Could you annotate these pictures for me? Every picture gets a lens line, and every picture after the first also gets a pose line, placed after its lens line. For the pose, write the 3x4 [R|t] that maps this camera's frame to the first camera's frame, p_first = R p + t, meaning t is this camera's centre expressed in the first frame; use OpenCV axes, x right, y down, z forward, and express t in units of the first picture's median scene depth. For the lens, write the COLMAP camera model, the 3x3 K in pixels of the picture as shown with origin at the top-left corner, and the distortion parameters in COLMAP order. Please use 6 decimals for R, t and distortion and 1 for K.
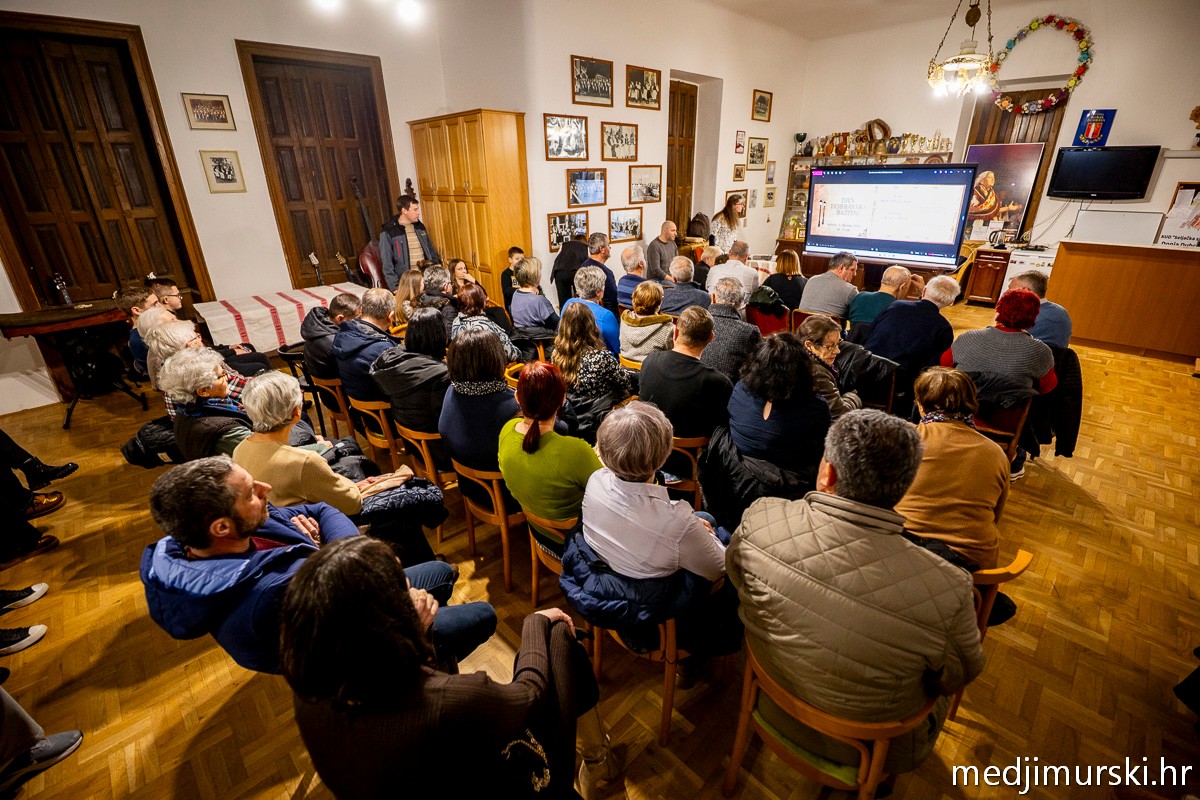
lens RADIAL K [[534.4, 0, 607.4], [0, 534.4, 401.2], [0, 0, 1]] dist [-0.001409, -0.000602]
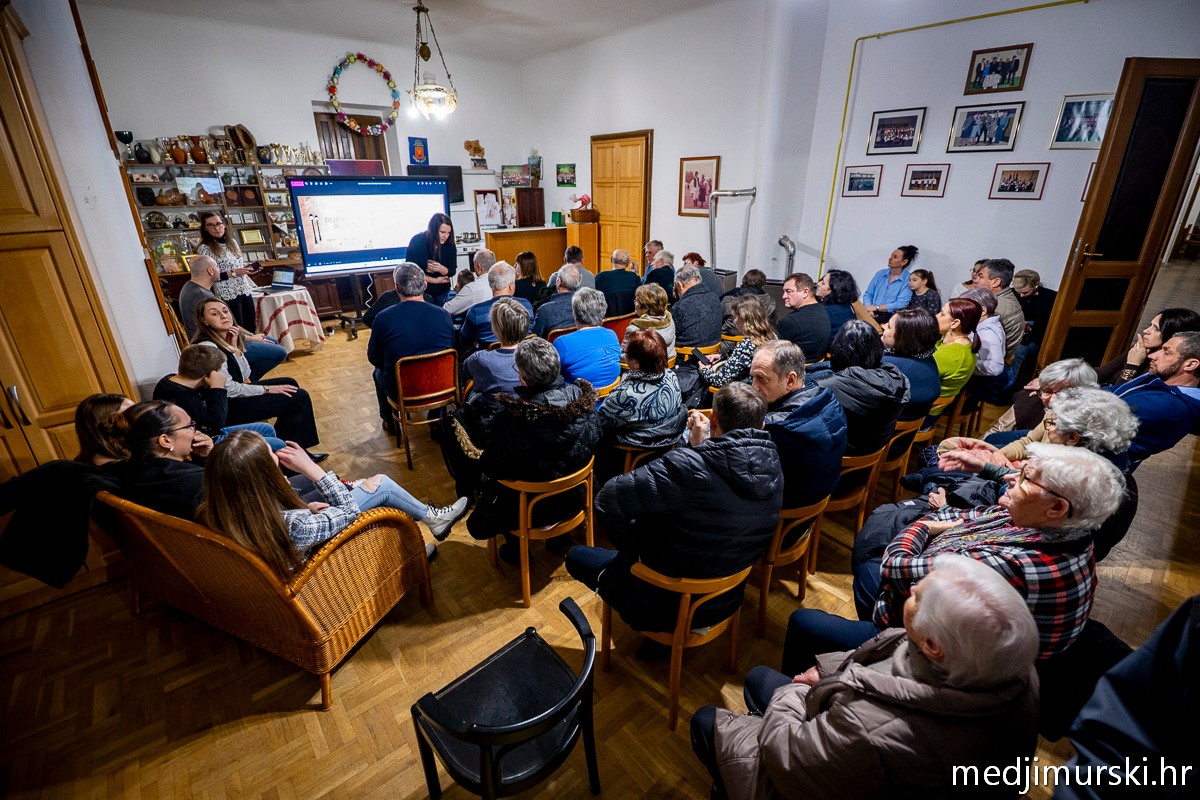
lens RADIAL K [[534.4, 0, 607.4], [0, 534.4, 401.2], [0, 0, 1]] dist [-0.001409, -0.000602]
pose [[0.077020, -0.372188, 0.924956, -0.480486], [0.397675, 0.862191, 0.313818, -0.186623], [-0.914288, 0.343661, 0.214416, 0.456026]]
